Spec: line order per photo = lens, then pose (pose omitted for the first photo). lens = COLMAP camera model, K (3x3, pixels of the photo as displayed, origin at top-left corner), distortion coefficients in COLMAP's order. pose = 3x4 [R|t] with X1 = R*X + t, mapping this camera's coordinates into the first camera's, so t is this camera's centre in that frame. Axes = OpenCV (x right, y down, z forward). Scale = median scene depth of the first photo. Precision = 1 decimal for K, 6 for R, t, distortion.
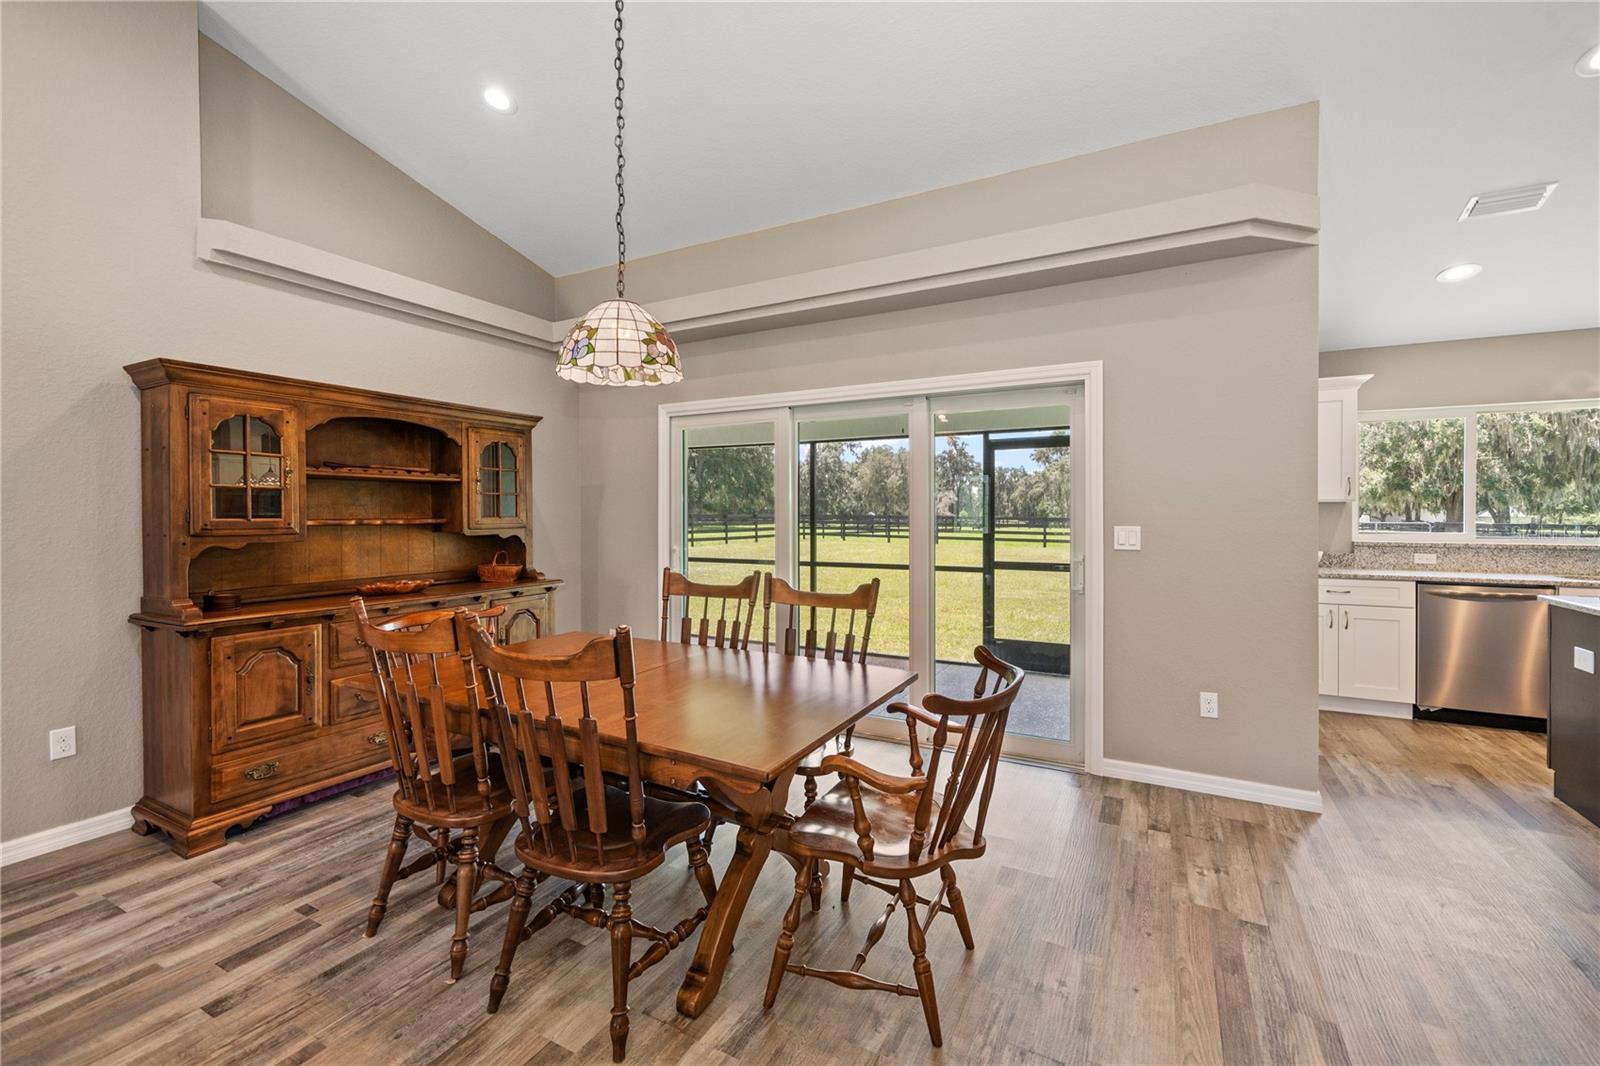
lens RADIAL K [[670.0, 0, 811.1], [0, 670.0, 513.2], [0, 0, 1]] dist [-0.001952, -0.000092]
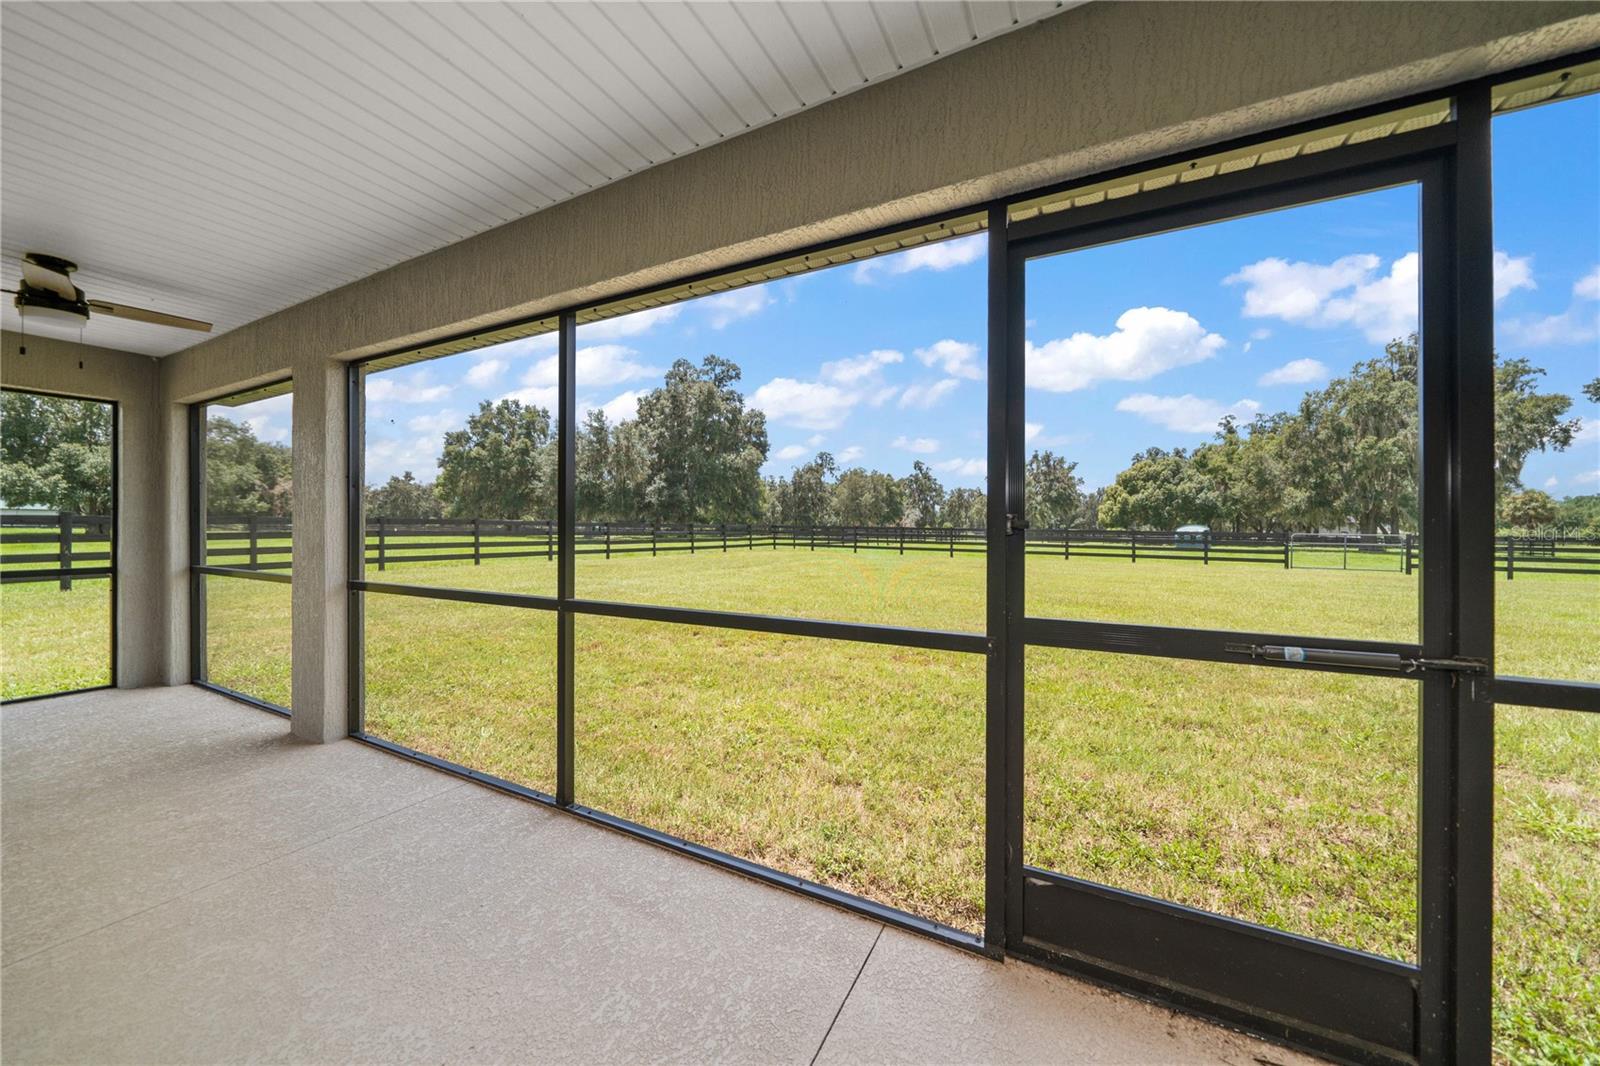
lens RADIAL K [[553.5, 0, 805.0], [0, 553.5, 527.8], [0, 0, 1]] dist [0.000540, 0.000039]
pose [[0.999974, 0.004513, 0.005674, 0.024408], [-0.004511, 0.999990, -0.000310, 0.004477], [-0.005675, 0.000285, 0.999984, 0.106213]]
